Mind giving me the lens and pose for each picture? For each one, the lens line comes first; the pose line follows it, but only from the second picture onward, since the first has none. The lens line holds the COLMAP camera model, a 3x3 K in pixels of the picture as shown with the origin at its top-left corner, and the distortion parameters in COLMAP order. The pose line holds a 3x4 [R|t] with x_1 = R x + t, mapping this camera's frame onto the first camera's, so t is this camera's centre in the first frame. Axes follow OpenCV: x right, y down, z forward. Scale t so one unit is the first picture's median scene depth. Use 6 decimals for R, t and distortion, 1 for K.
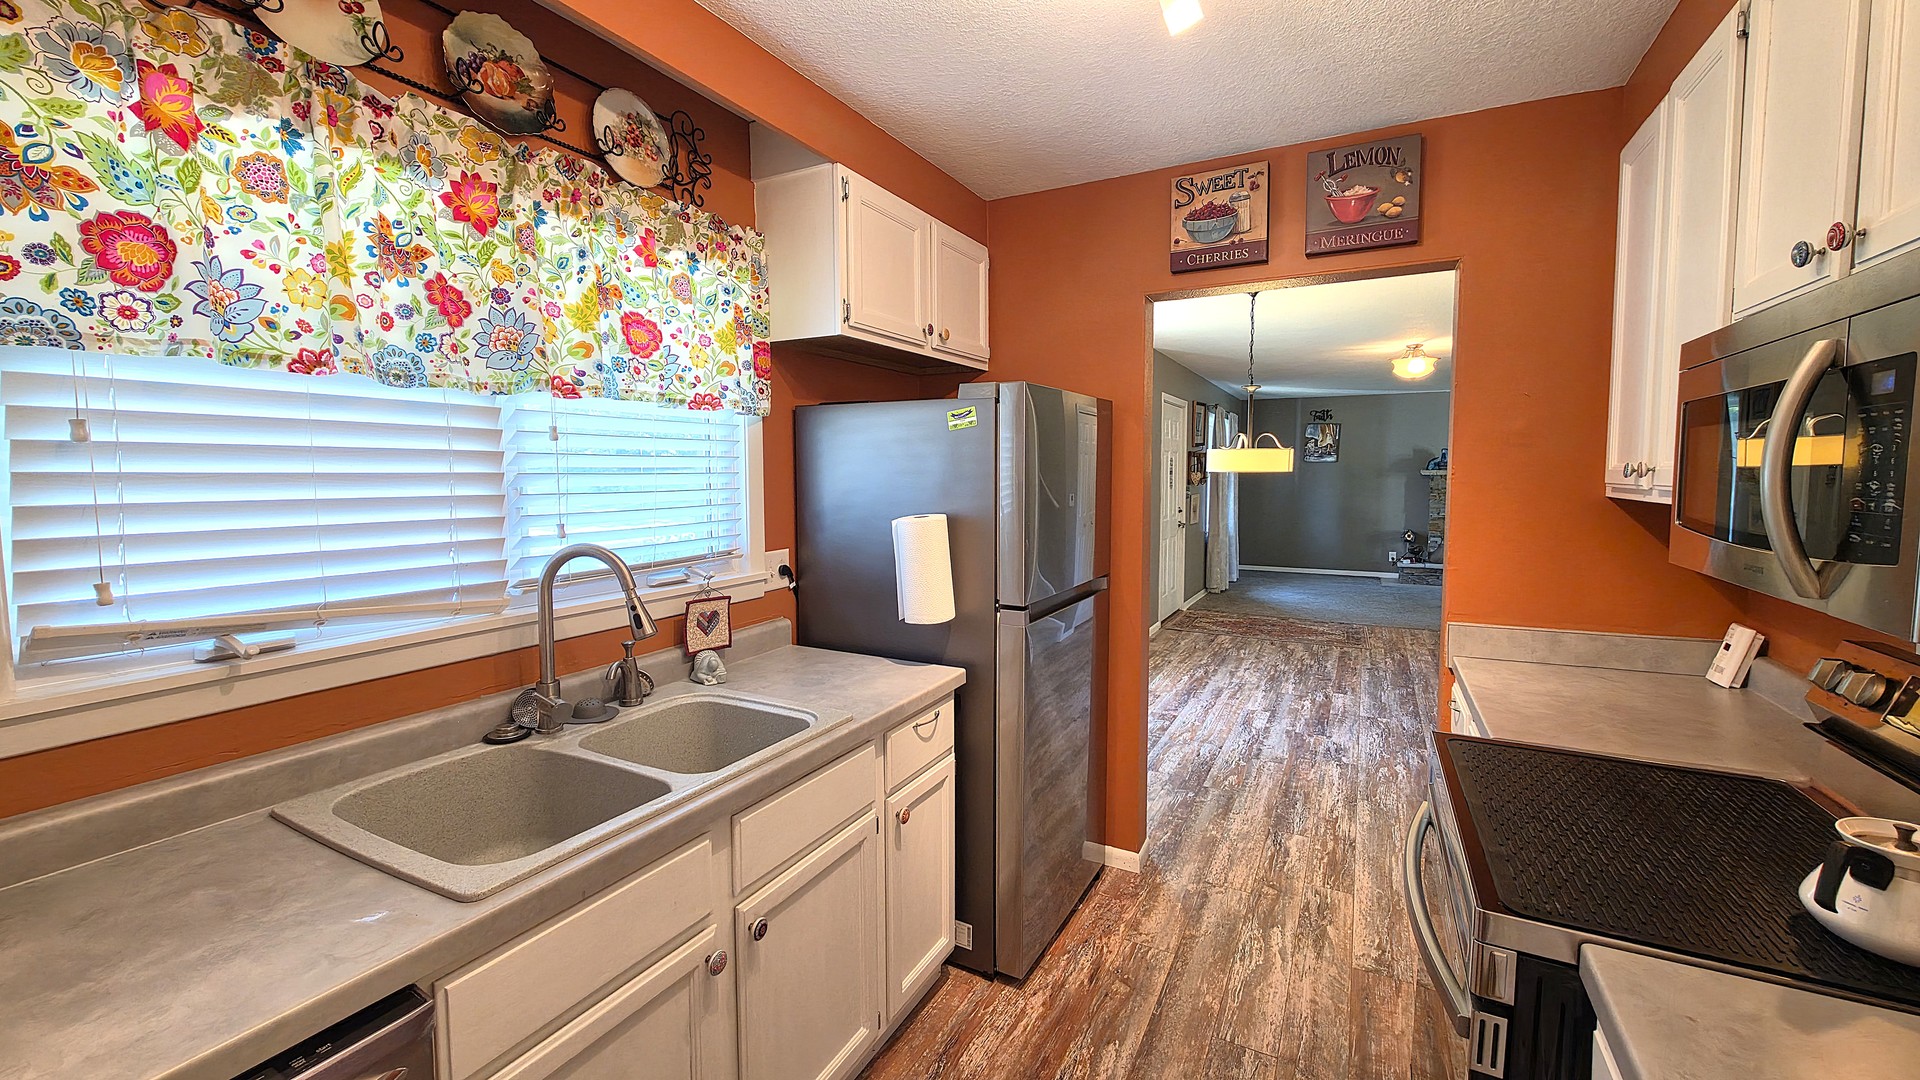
lens RADIAL K [[769.3, 0, 965.2], [0, 769.3, 527.1], [0, 0, 1]] dist [-0.001782, -0.000187]
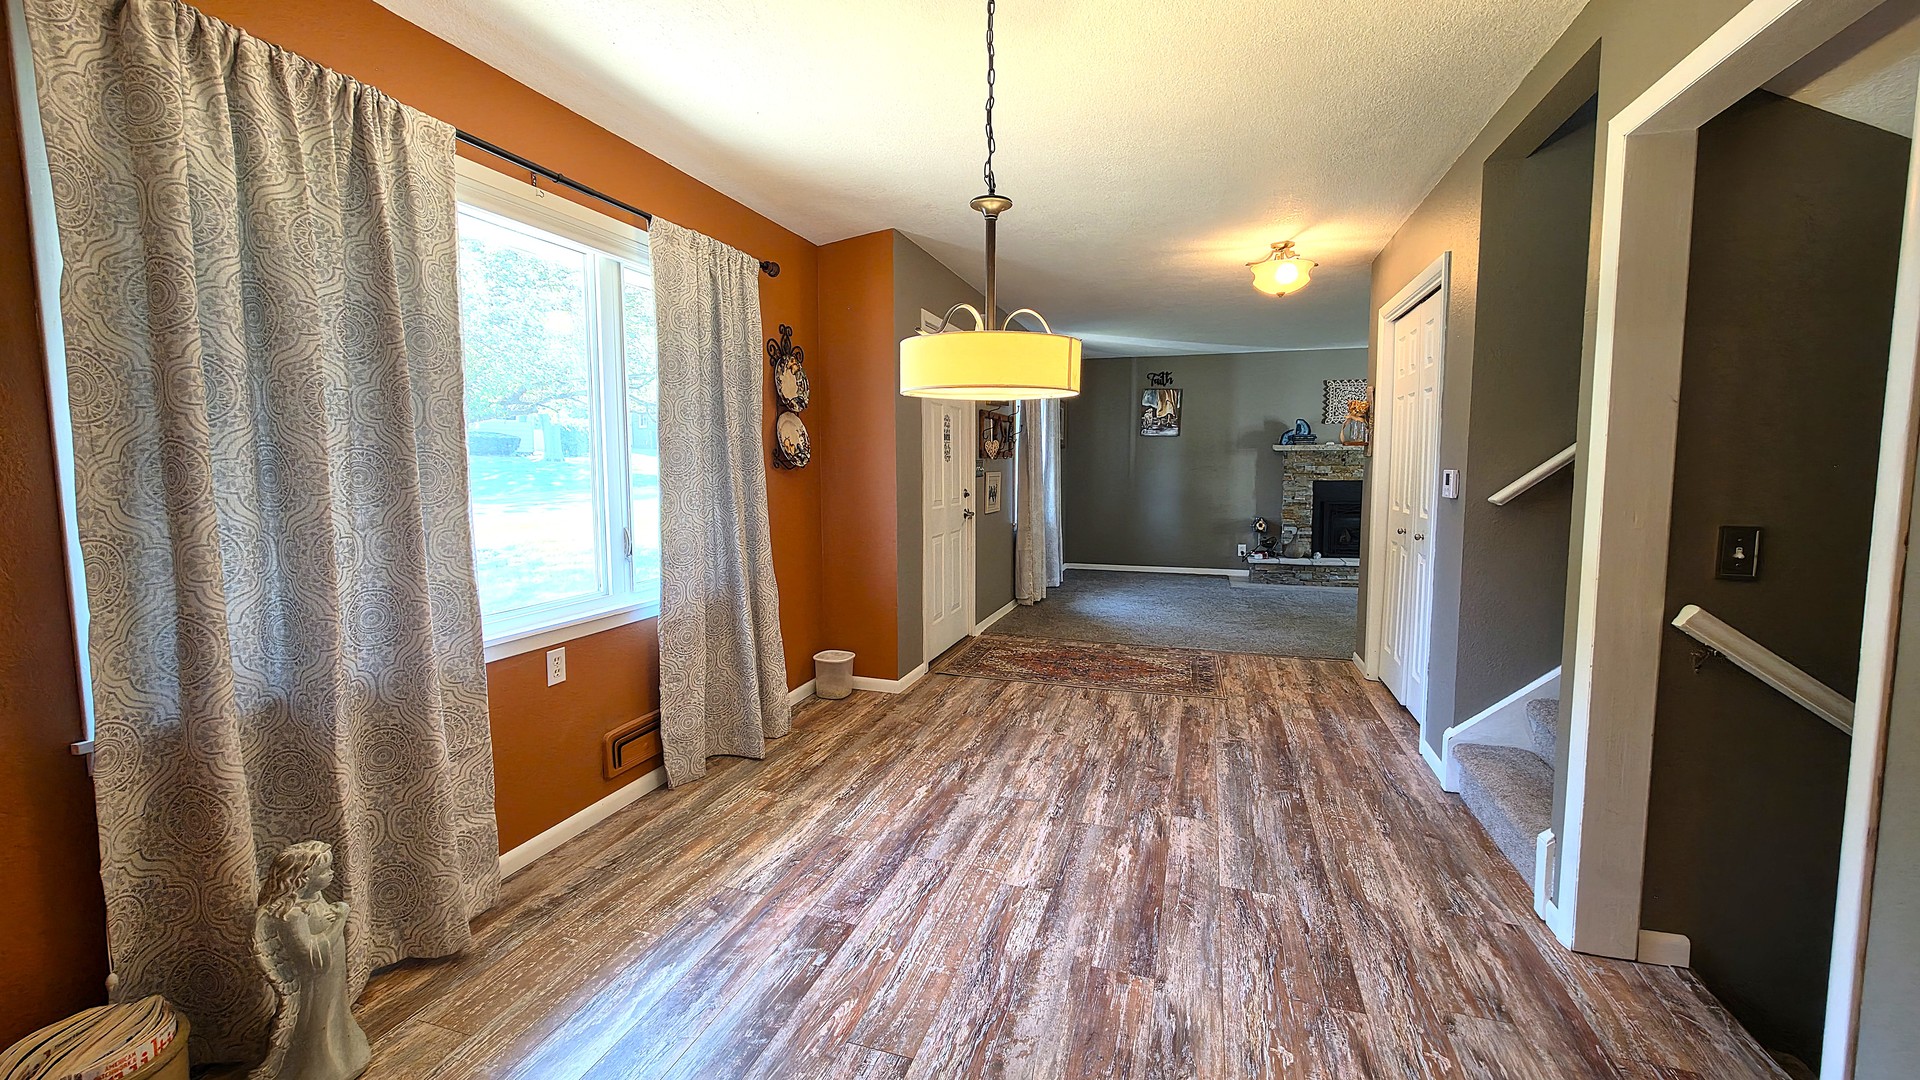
lens RADIAL K [[769.3, 0, 965.2], [0, 769.3, 527.1], [0, 0, 1]] dist [-0.001782, -0.000187]
pose [[0.984301, -0.013578, 0.175977, 0.283926], [0.011596, 0.999857, 0.012289, -0.000275], [-0.176119, -0.010056, 0.984318, 0.577275]]
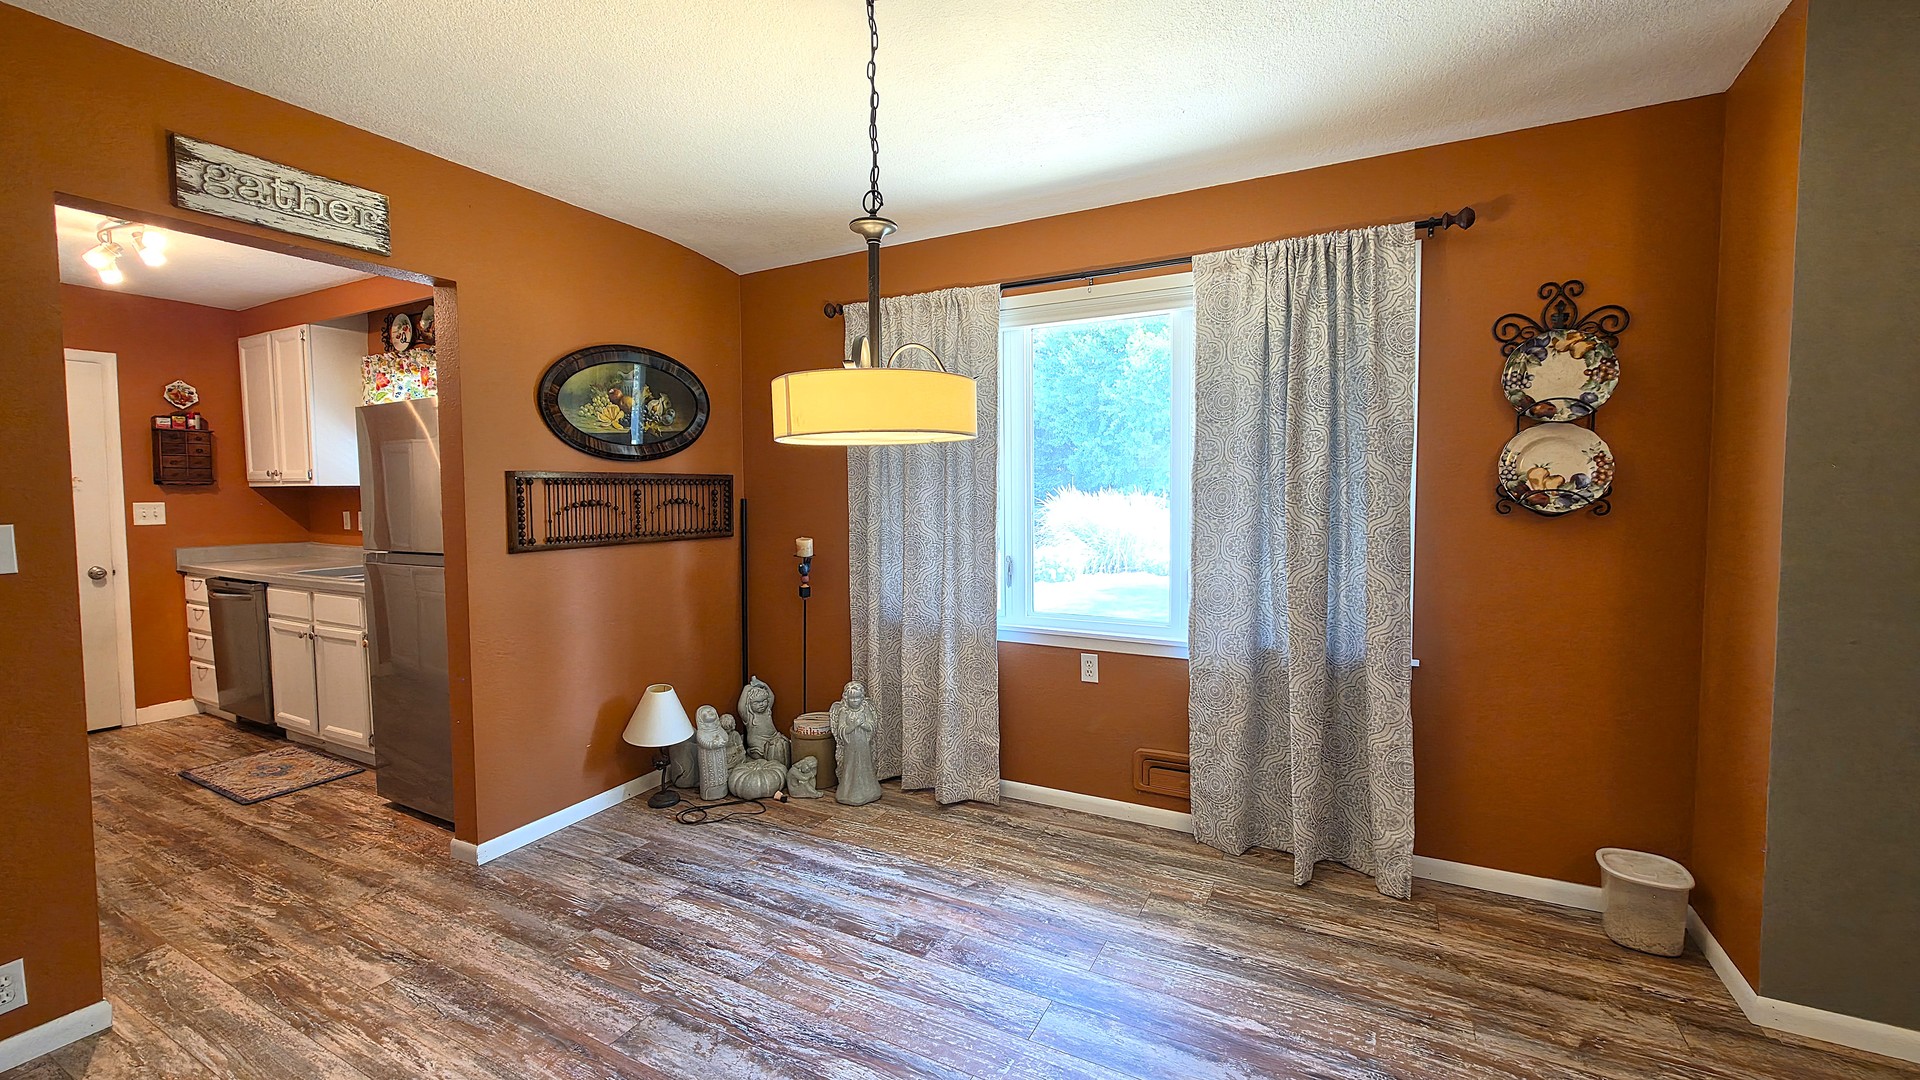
lens RADIAL K [[769.3, 0, 965.2], [0, 769.3, 527.1], [0, 0, 1]] dist [-0.001782, -0.000187]
pose [[-0.005854, 0.053449, -0.998553, 0.800174], [-0.067055, 0.996302, 0.053722, -0.053834], [0.997732, 0.067272, -0.002249, 1.090874]]
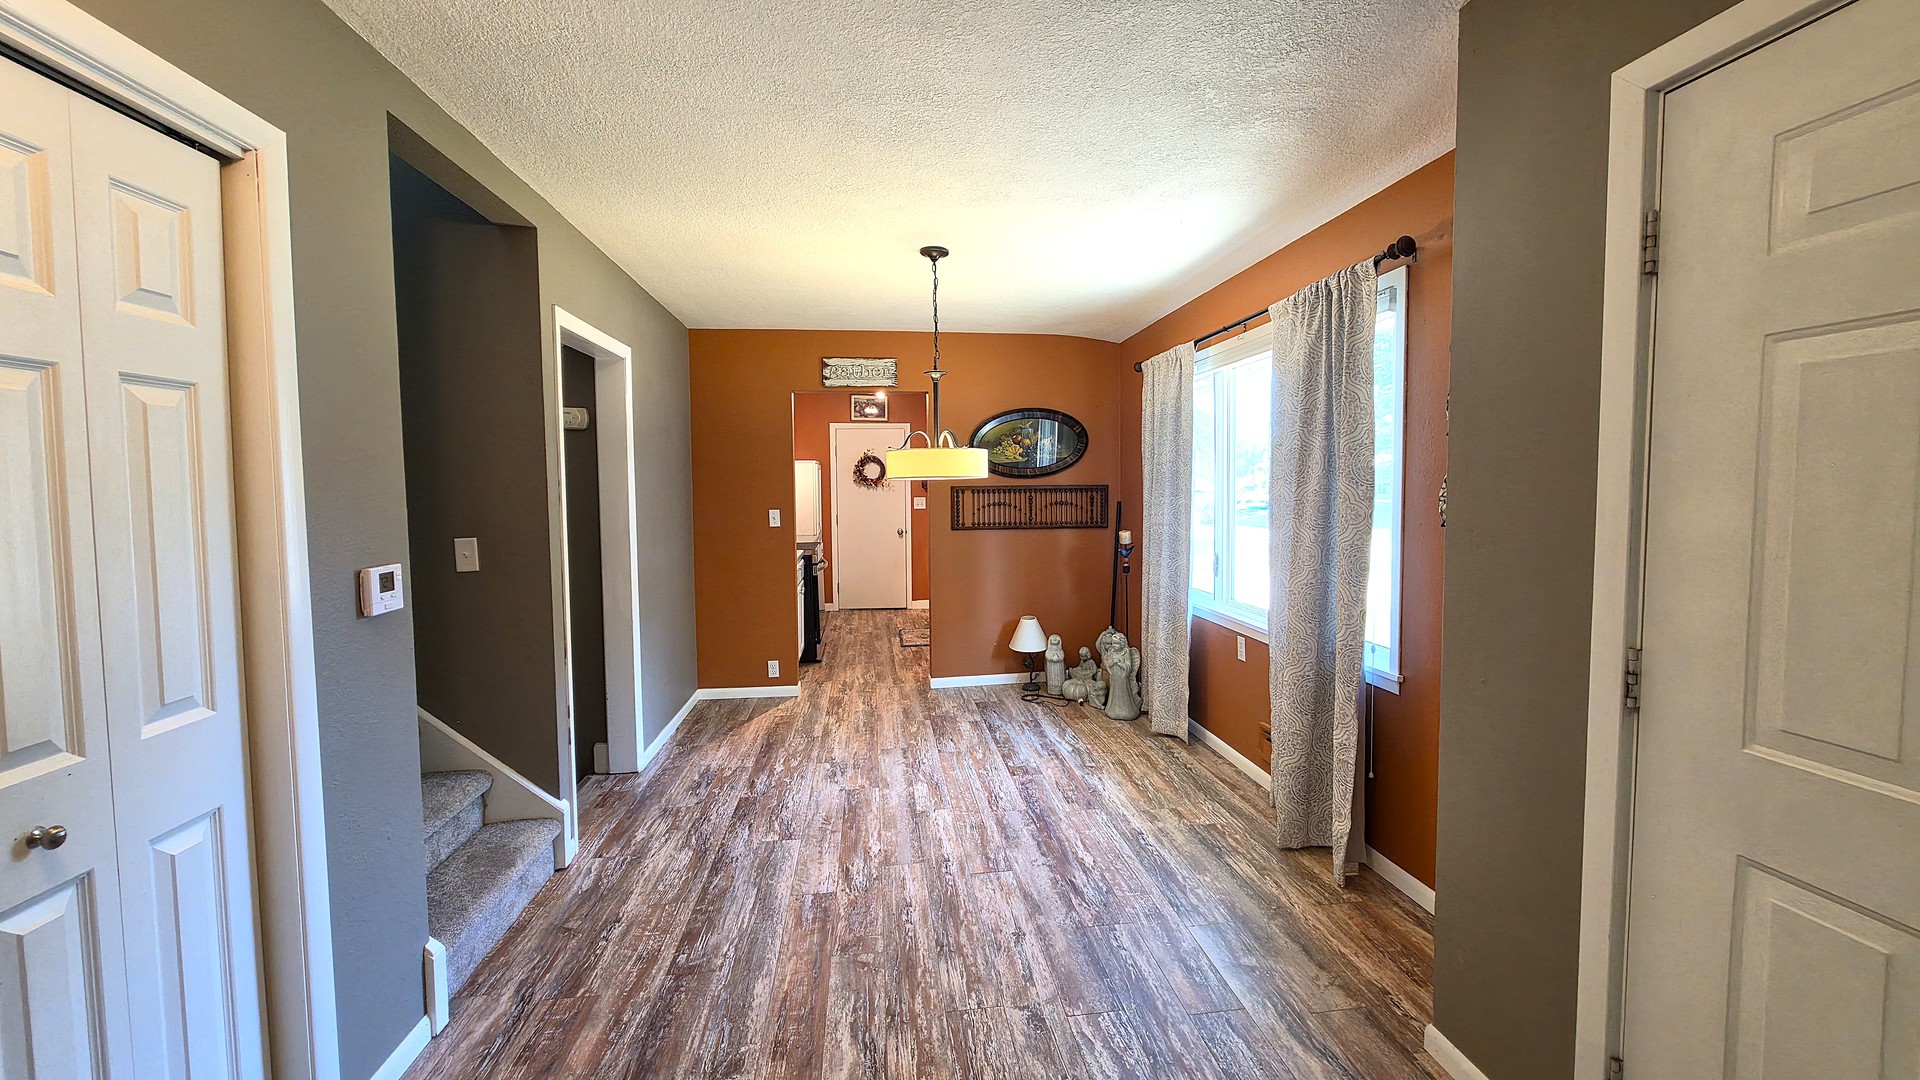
lens RADIAL K [[769.3, 0, 965.2], [0, 769.3, 527.1], [0, 0, 1]] dist [-0.001782, -0.000187]
pose [[-0.822882, 0.042491, -0.566621, 0.832418], [-0.028936, 0.992772, 0.116471, -0.121459], [0.567475, 0.112238, -0.815705, 1.741272]]
